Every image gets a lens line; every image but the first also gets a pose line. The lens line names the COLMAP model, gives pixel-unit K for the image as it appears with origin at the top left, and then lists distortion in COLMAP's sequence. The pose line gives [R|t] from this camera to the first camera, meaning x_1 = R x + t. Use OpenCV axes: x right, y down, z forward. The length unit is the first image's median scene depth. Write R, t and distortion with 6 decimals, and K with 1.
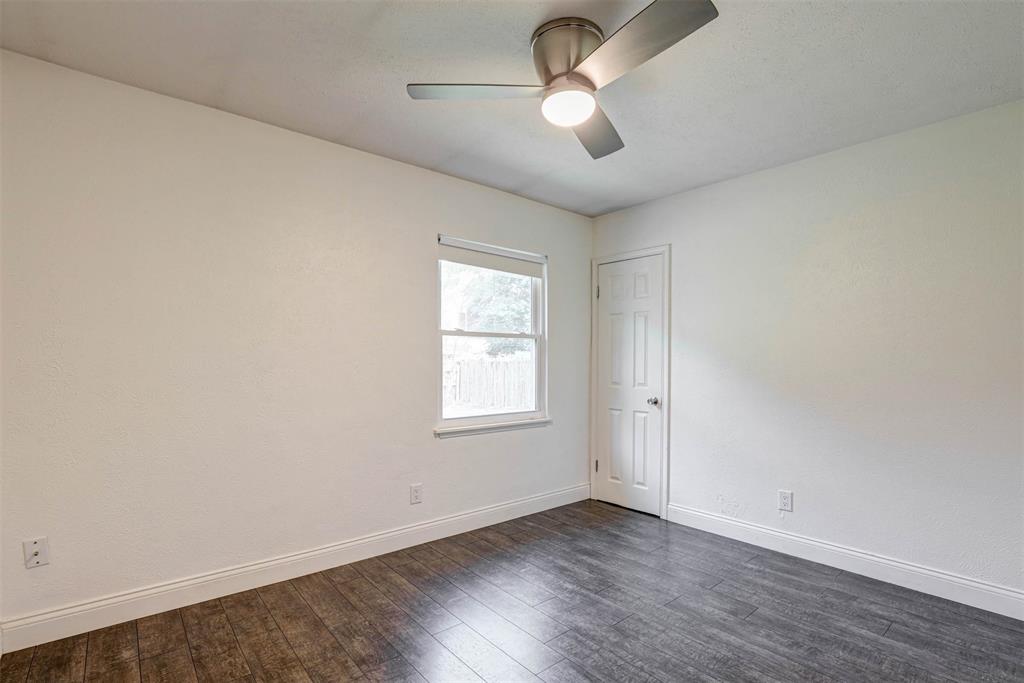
lens RADIAL K [[478.1, 0, 506.6], [0, 478.1, 370.3], [0, 0, 1]] dist [-0.025253, -0.000068]
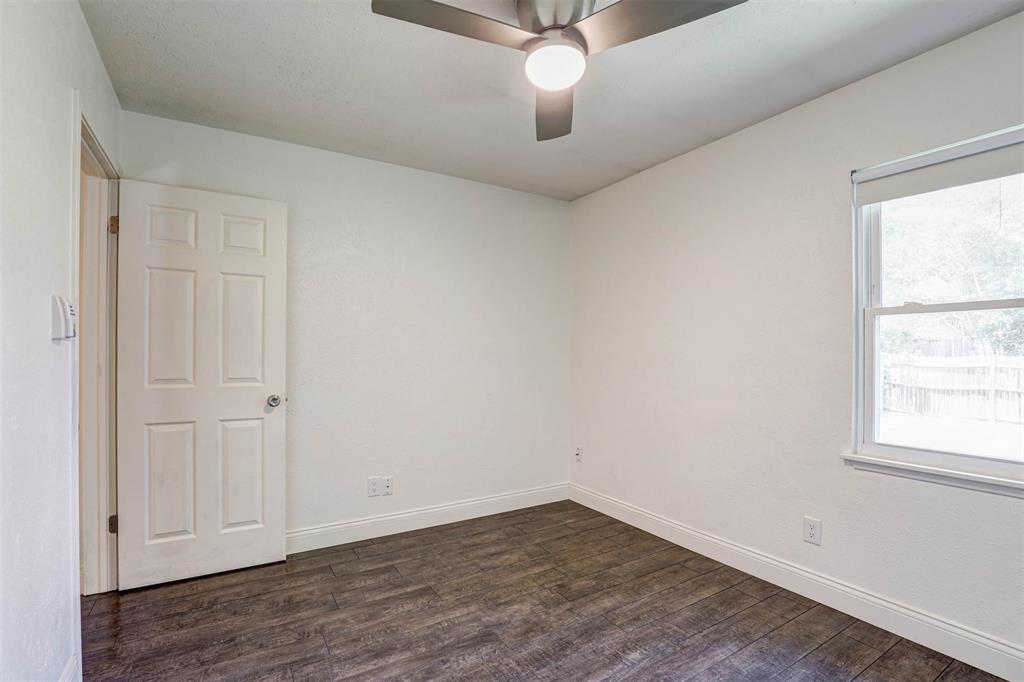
lens RADIAL K [[478.1, 0, 512.7], [0, 478.1, 345.6], [0, 0, 1]] dist [-0.025253, -0.000068]
pose [[-0.133812, -0.013139, -0.990920, 0.706437], [-0.018793, 0.999766, -0.010719, -0.018829], [0.990829, 0.017188, -0.134028, 0.718467]]
